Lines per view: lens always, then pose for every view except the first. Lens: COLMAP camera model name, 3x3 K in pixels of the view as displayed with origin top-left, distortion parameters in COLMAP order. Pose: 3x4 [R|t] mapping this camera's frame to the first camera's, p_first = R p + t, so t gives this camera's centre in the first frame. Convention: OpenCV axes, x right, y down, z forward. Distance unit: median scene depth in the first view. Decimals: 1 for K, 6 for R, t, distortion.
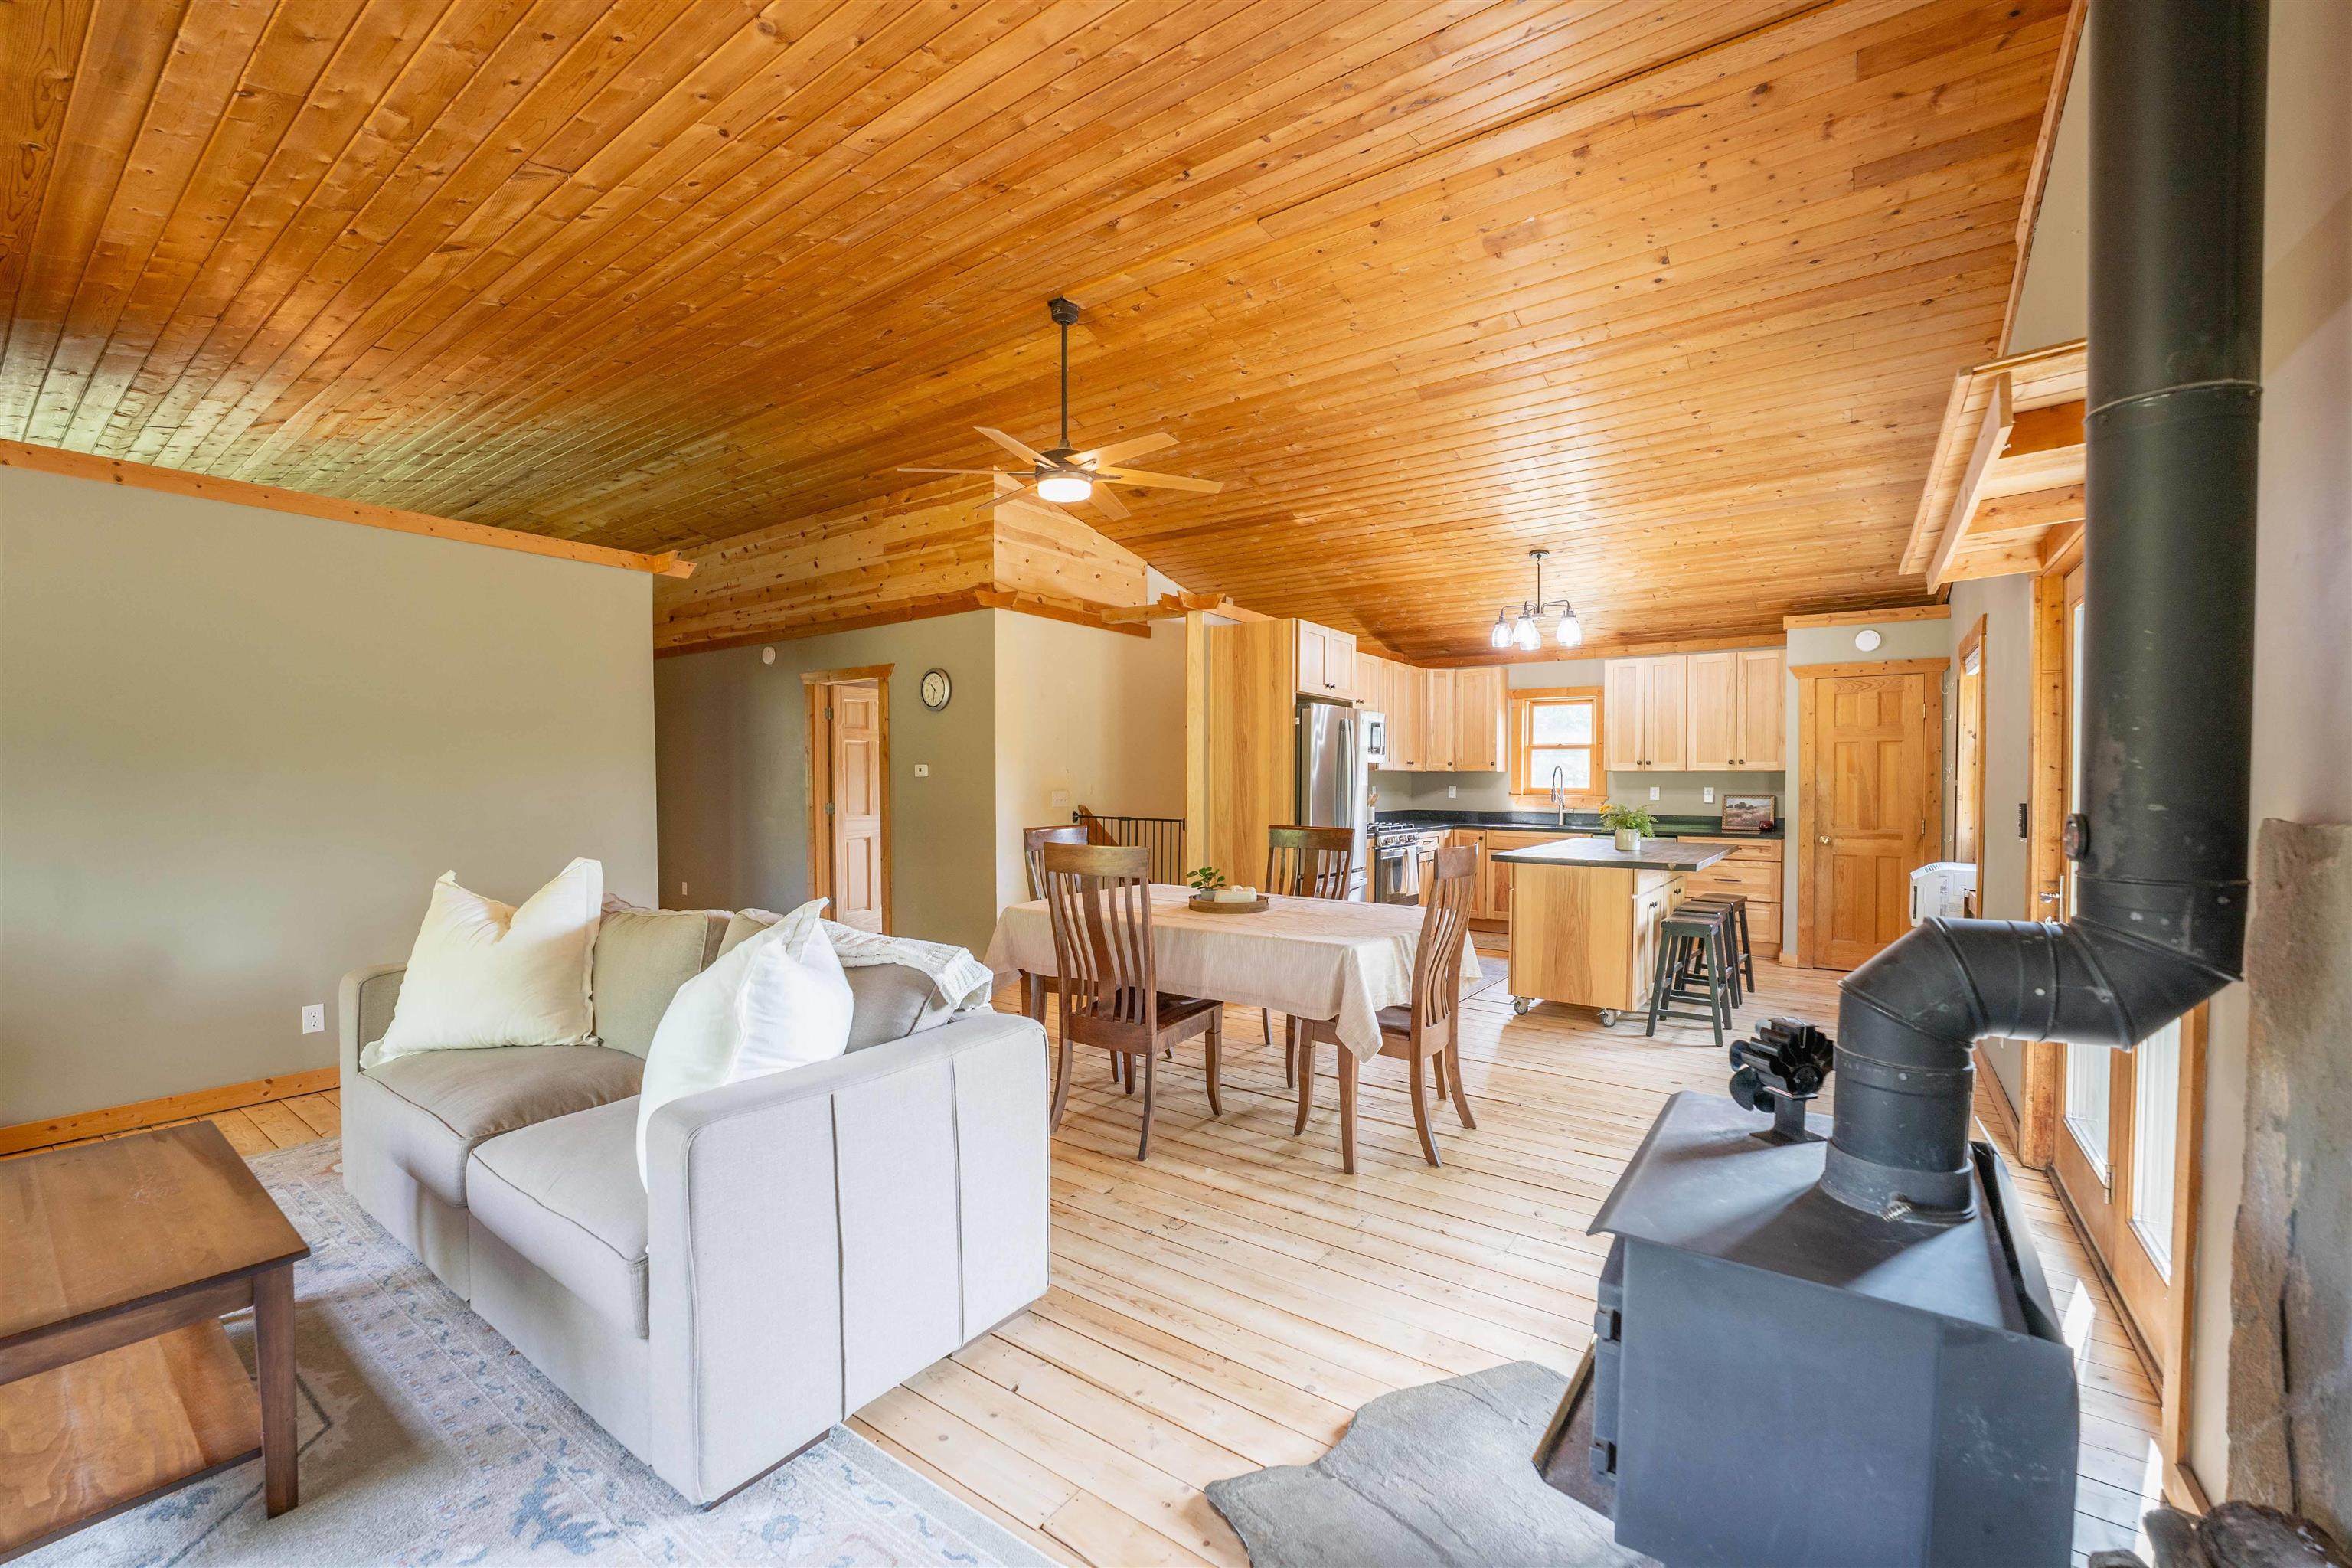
lens RADIAL K [[976.3, 0, 1165.5], [0, 976.3, 798.4], [0, 0, 1]] dist [-0.023589, 0.000245]
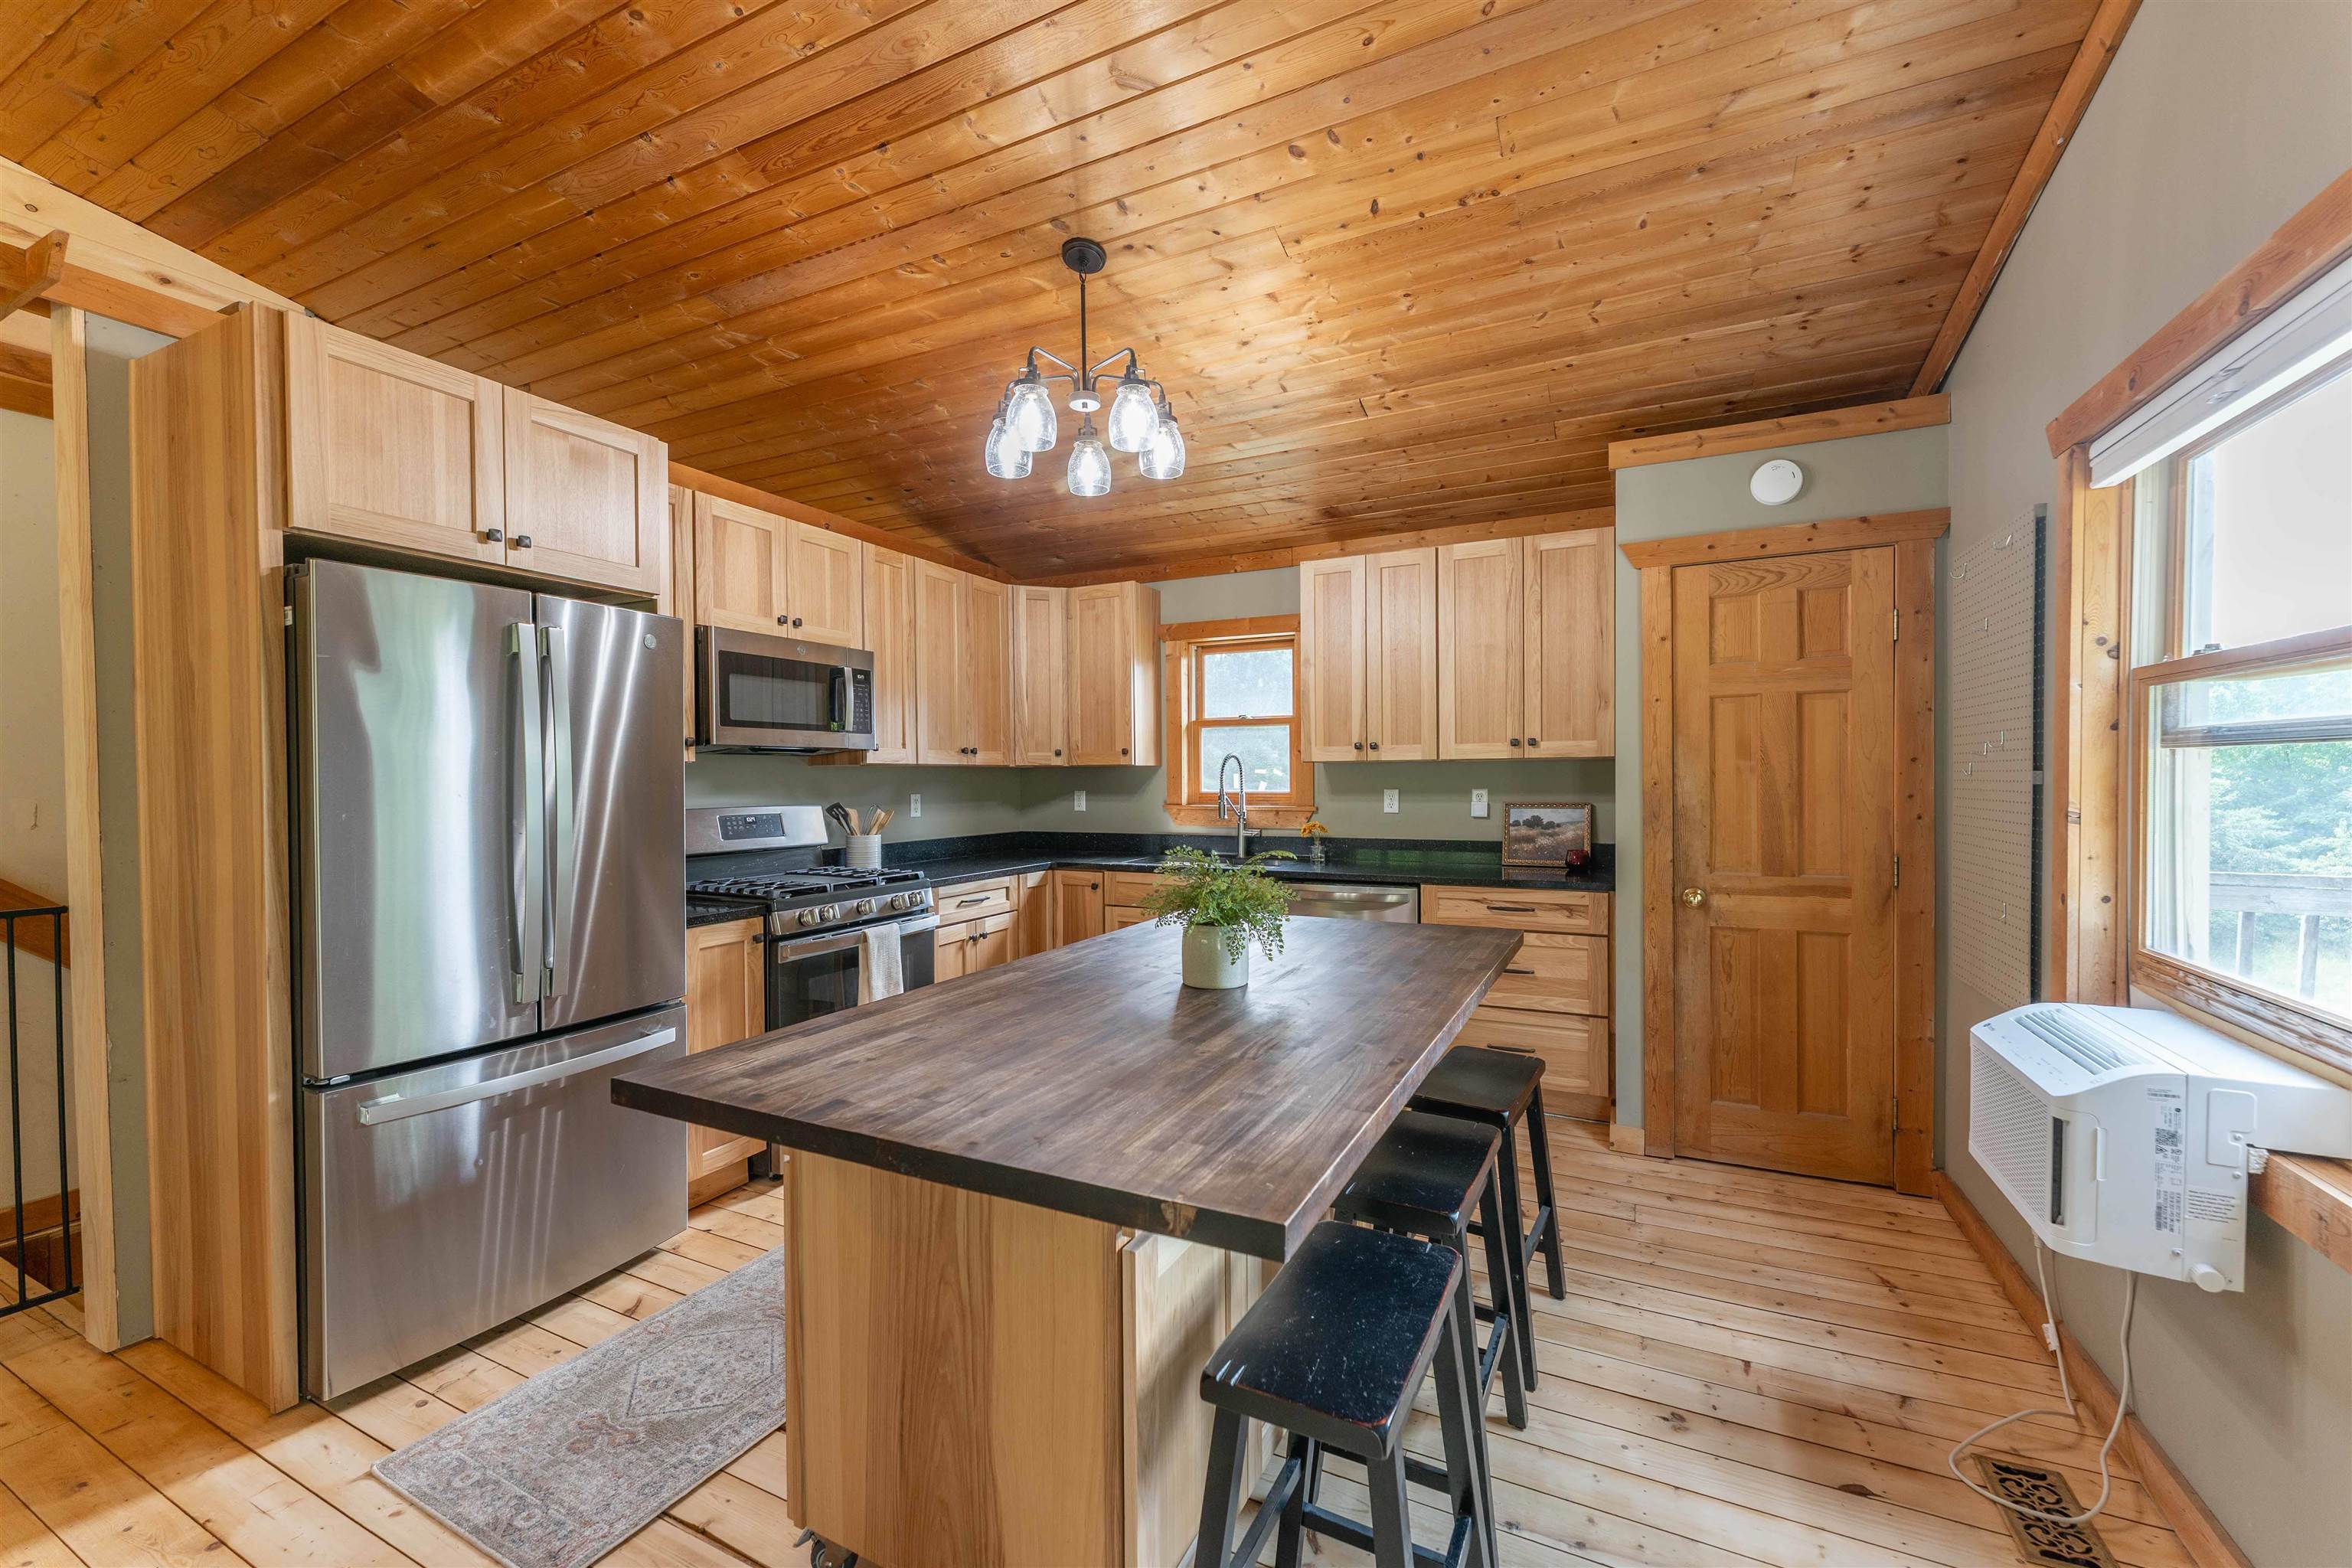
lens RADIAL K [[943.8, 0, 1169.3], [0, 943.8, 798.5], [0, 0, 1]] dist [-0.000370, 0.000076]
pose [[0.987189, -0.014466, 0.158899, 0.318581], [0.014377, 0.999895, 0.001714, -0.010333], [-0.158907, 0.000593, 0.987293, 0.525946]]
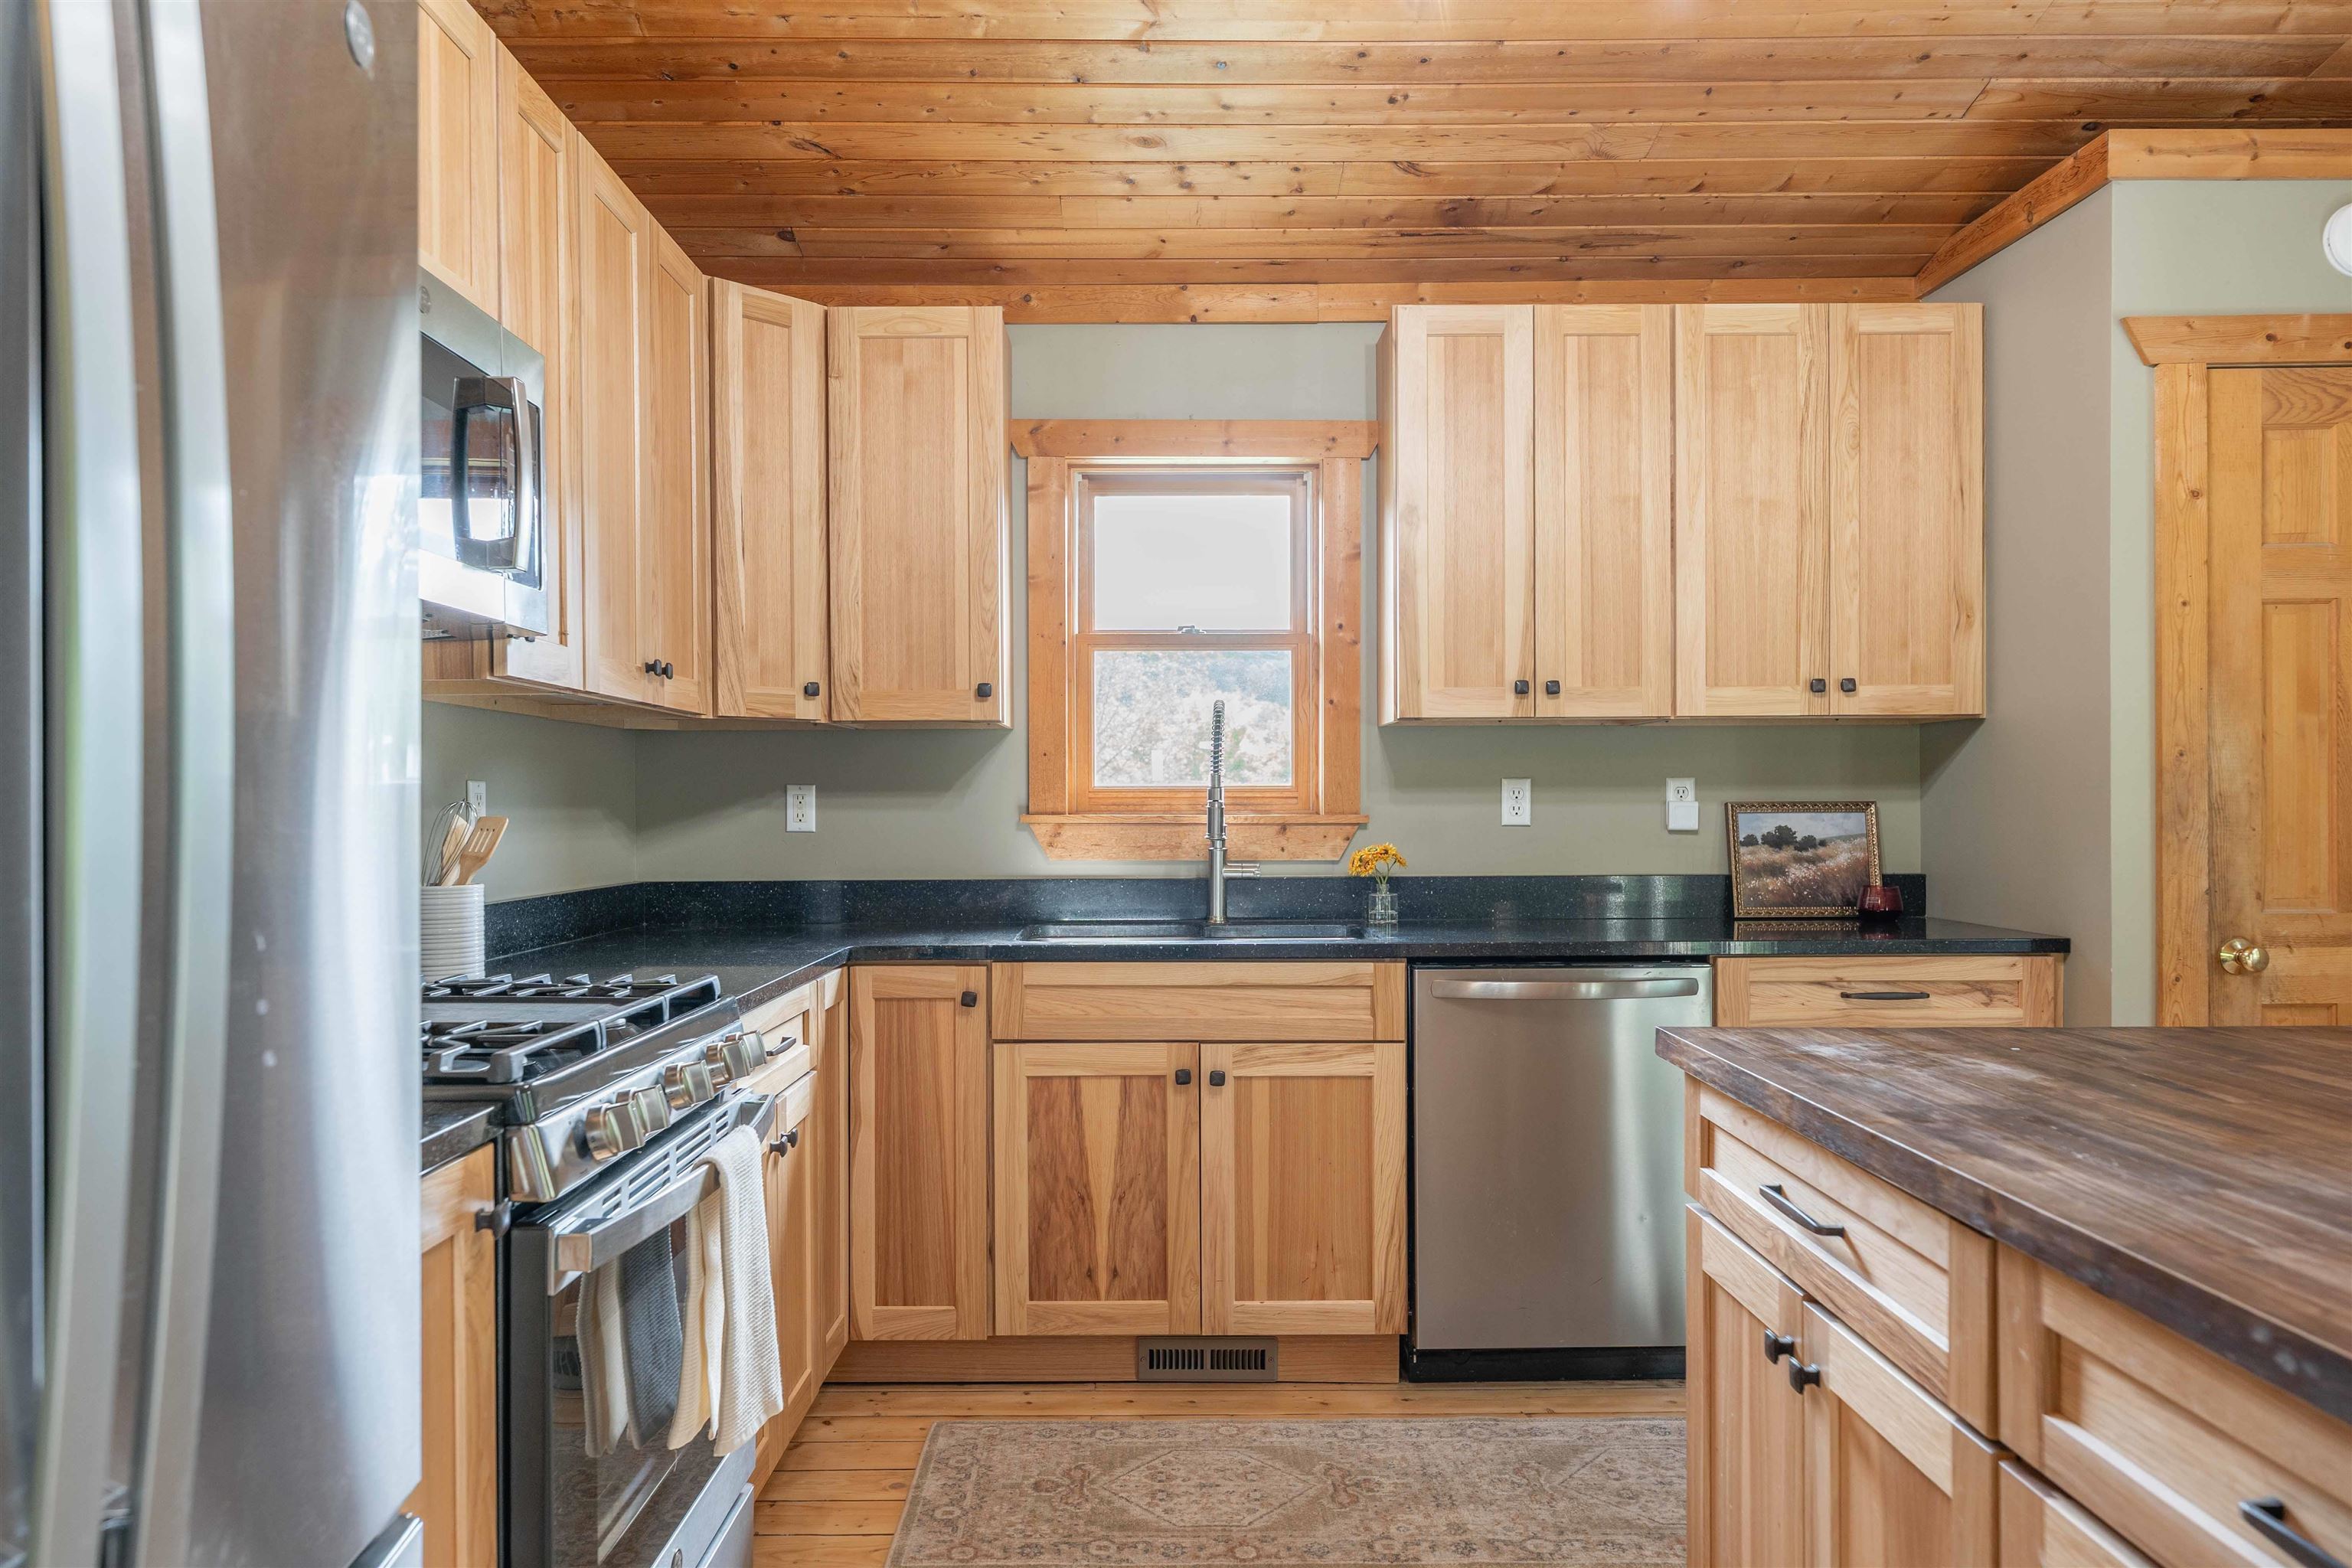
lens RADIAL K [[1583.5, 0, 1175.2], [0, 1583.5, 817.2], [0, 0, 1]] dist [0.002914, -0.000403]
pose [[0.807870, -0.012069, 0.589238, 0.158244], [0.020523, 0.999760, -0.007660, 0.001139], [-0.589004, 0.018281, 0.807924, 0.748531]]
